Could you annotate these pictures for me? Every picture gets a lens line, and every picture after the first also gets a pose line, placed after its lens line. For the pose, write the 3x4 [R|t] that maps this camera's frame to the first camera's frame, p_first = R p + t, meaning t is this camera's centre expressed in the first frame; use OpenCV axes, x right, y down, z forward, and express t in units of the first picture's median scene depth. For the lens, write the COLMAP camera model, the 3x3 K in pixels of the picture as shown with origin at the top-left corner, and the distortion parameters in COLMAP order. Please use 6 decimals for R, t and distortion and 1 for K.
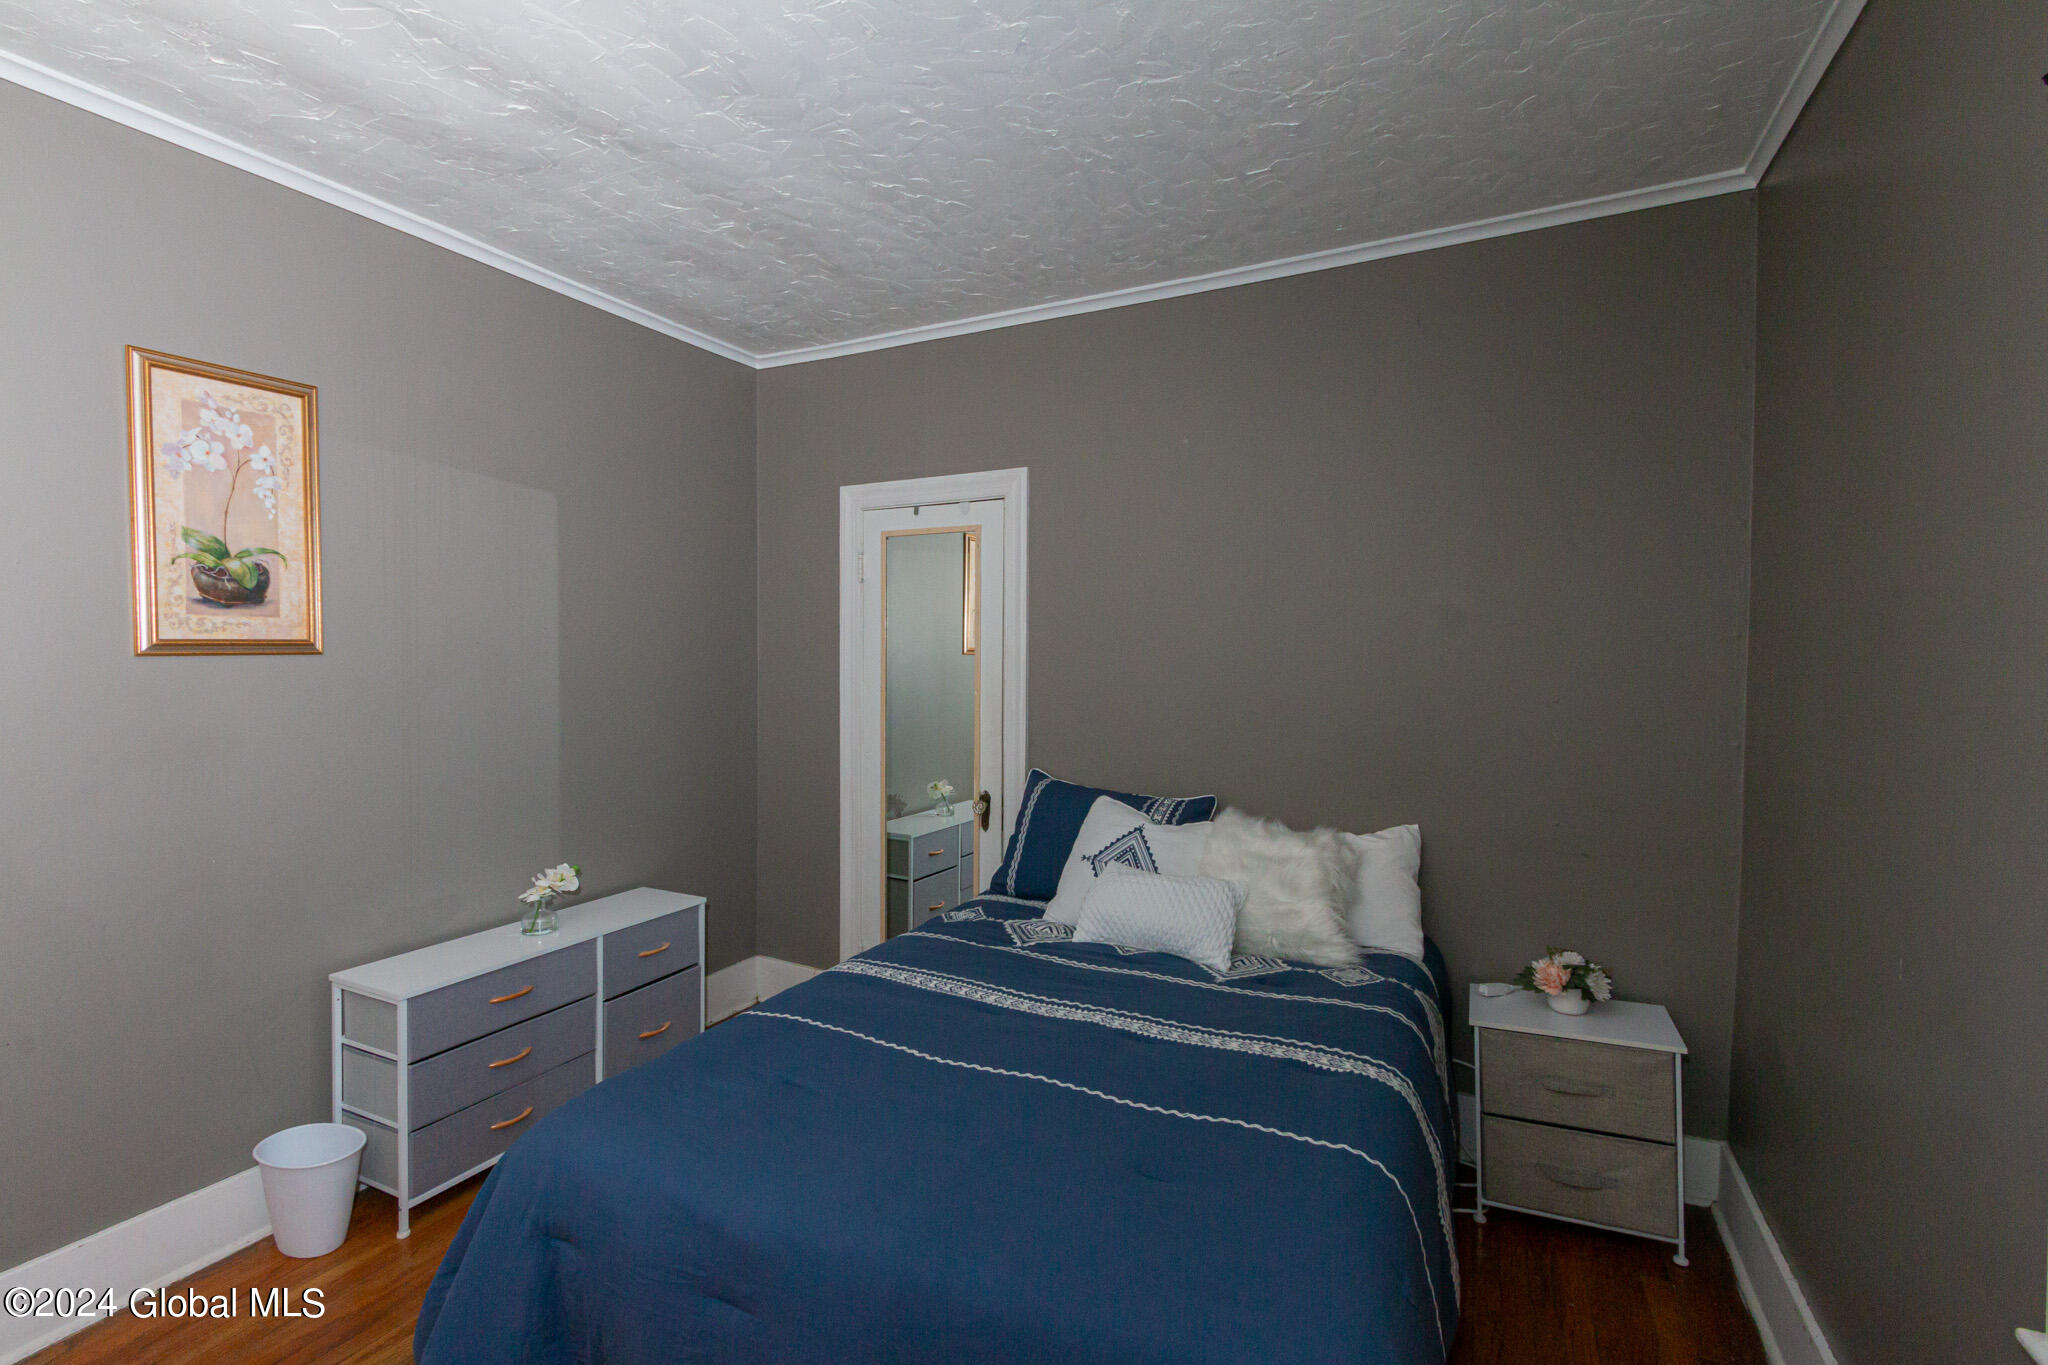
lens RADIAL K [[919.4, 0, 1013.3], [0, 919.4, 670.7], [0, 0, 1]] dist [0.001810, -0.000070]
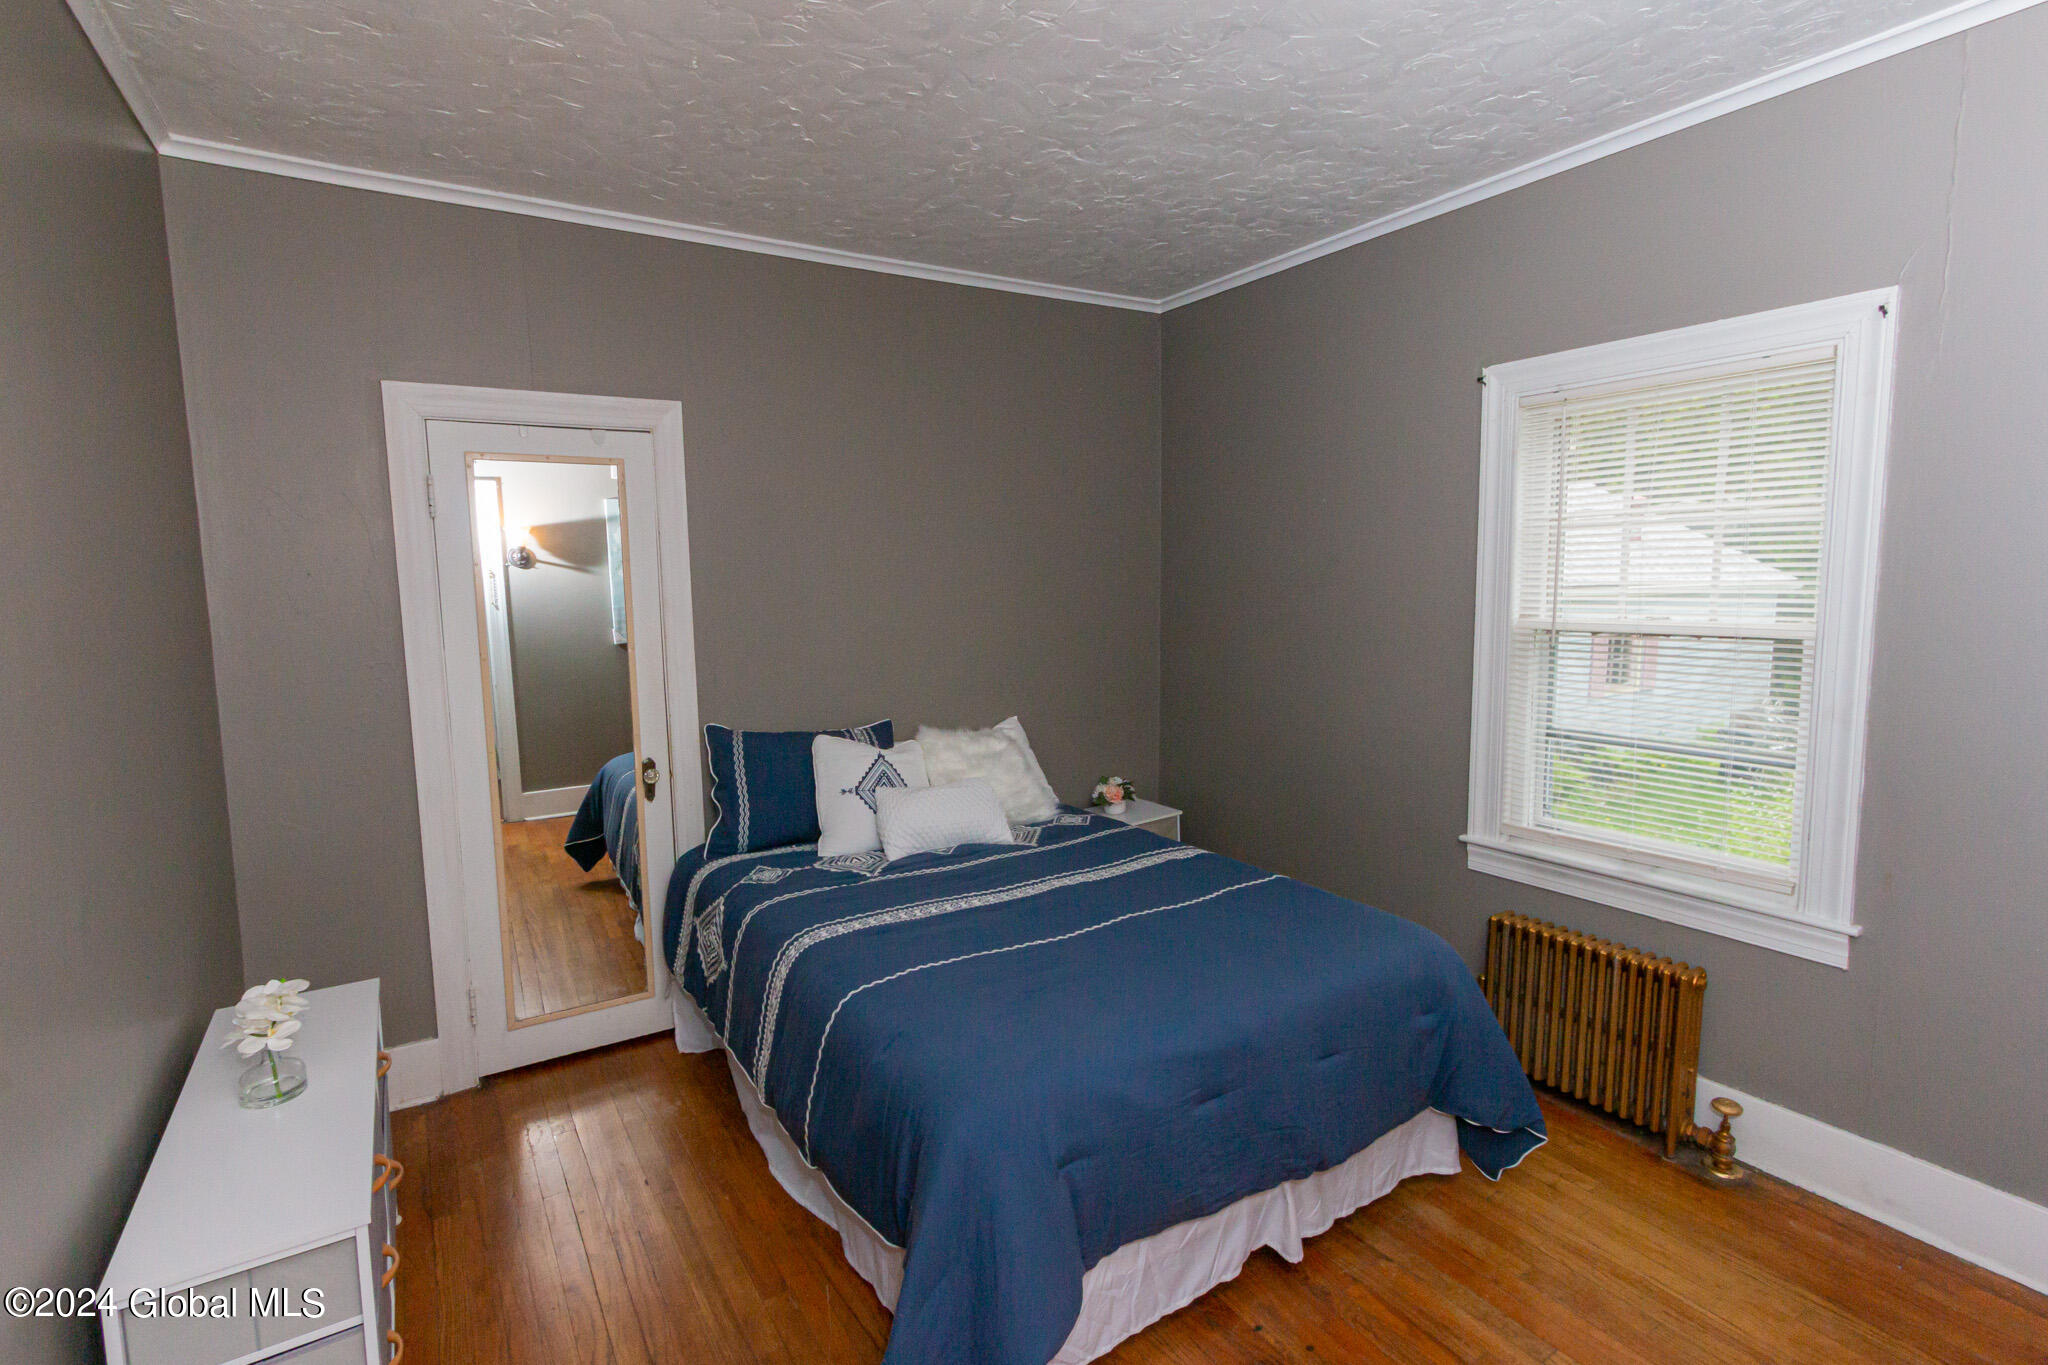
lens RADIAL K [[943.5, 0, 1014.3], [0, 943.5, 671.5], [0, 0, 1]] dist [0.001215, -0.000109]
pose [[0.525160, -0.104608, 0.844549, -0.824785], [0.033694, 0.994194, 0.102192, -0.049393], [-0.850336, -0.025211, 0.525636, 0.276844]]
